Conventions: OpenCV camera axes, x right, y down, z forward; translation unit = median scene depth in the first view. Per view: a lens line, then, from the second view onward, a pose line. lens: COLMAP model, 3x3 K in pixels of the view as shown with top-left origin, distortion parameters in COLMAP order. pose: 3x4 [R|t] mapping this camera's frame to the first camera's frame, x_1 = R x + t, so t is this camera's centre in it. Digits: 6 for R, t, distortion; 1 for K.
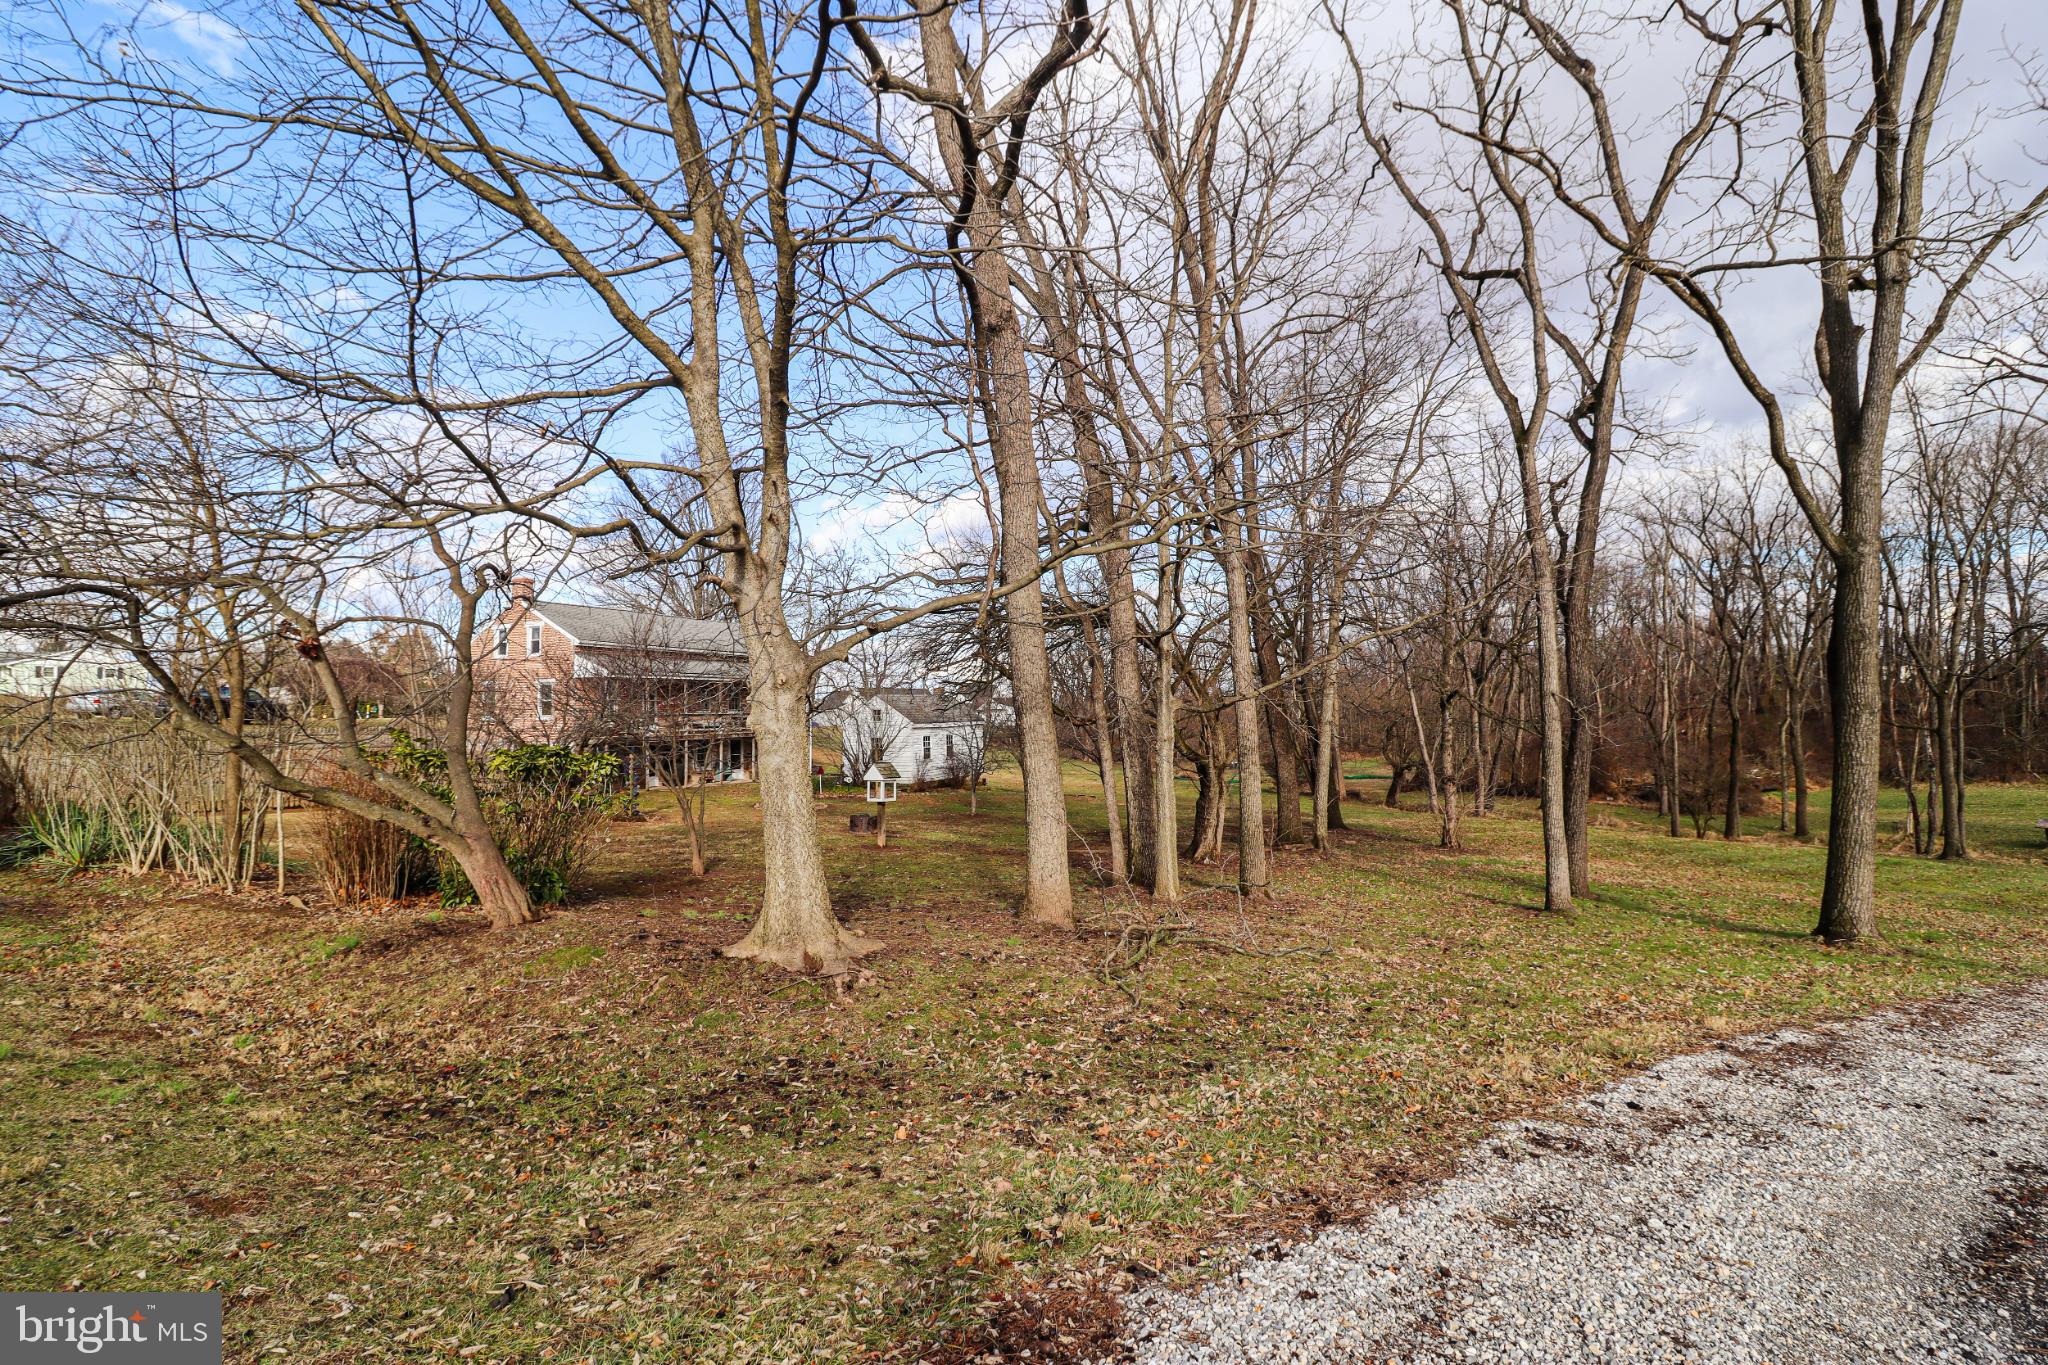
lens RADIAL K [[942.6, 0, 1035.5], [0, 942.6, 686.3], [0, 0, 1]] dist [-0.006305, -0.008708]
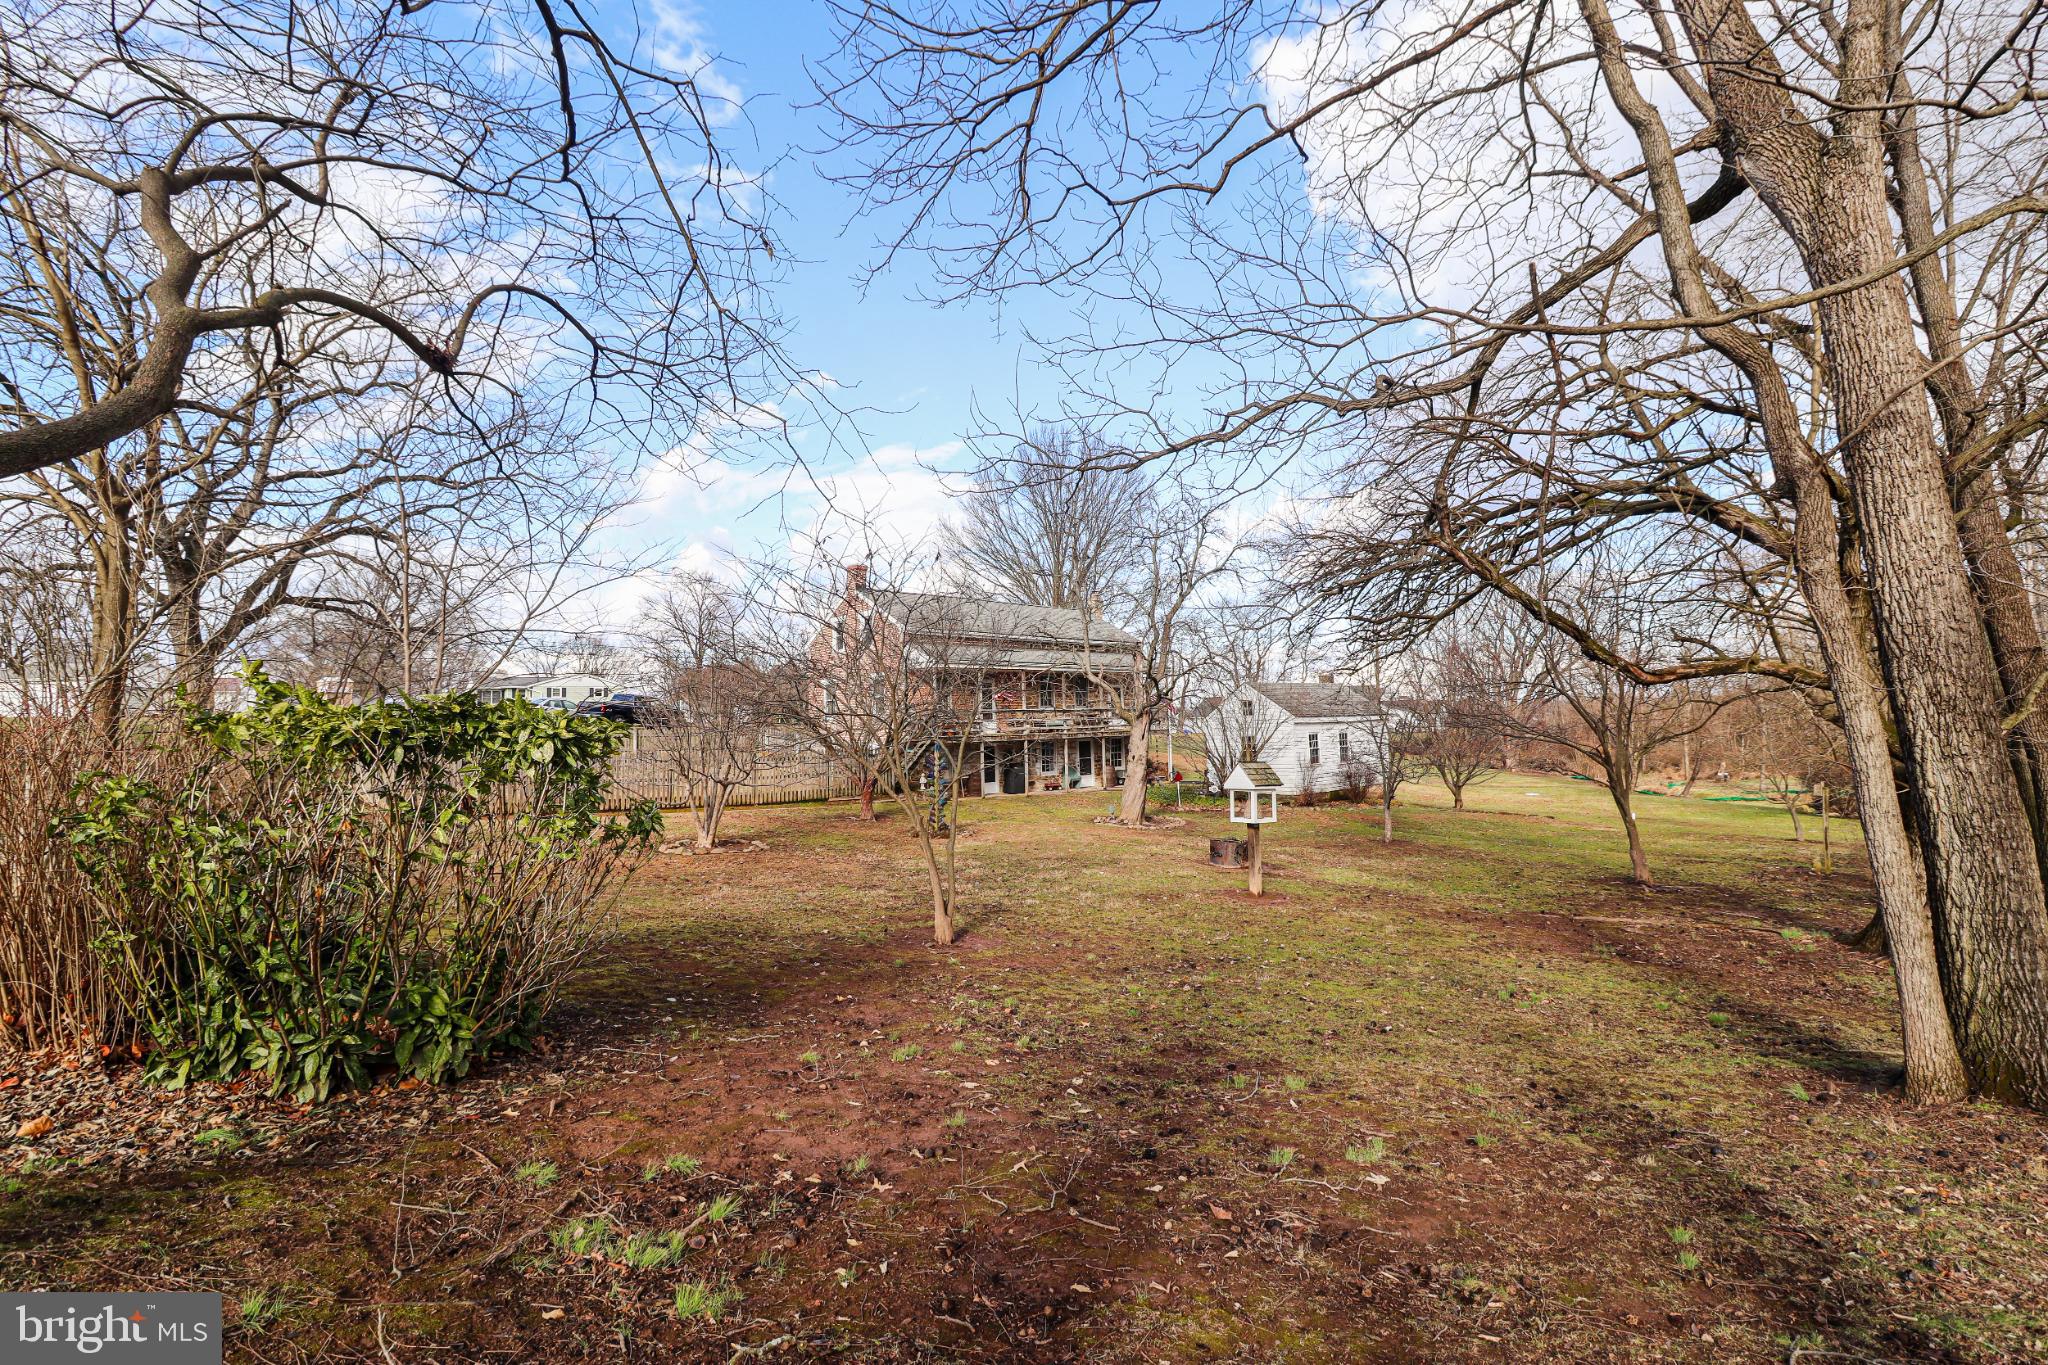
lens RADIAL K [[942.6, 0, 1033.8], [0, 942.6, 681.8], [0, 0, 1]] dist [-0.006305, -0.008708]
pose [[0.923407, -0.031005, -0.382568, -0.031515], [0.025178, 0.999478, -0.020230, 0.021083], [0.382996, 0.009048, 0.923706, 0.206052]]
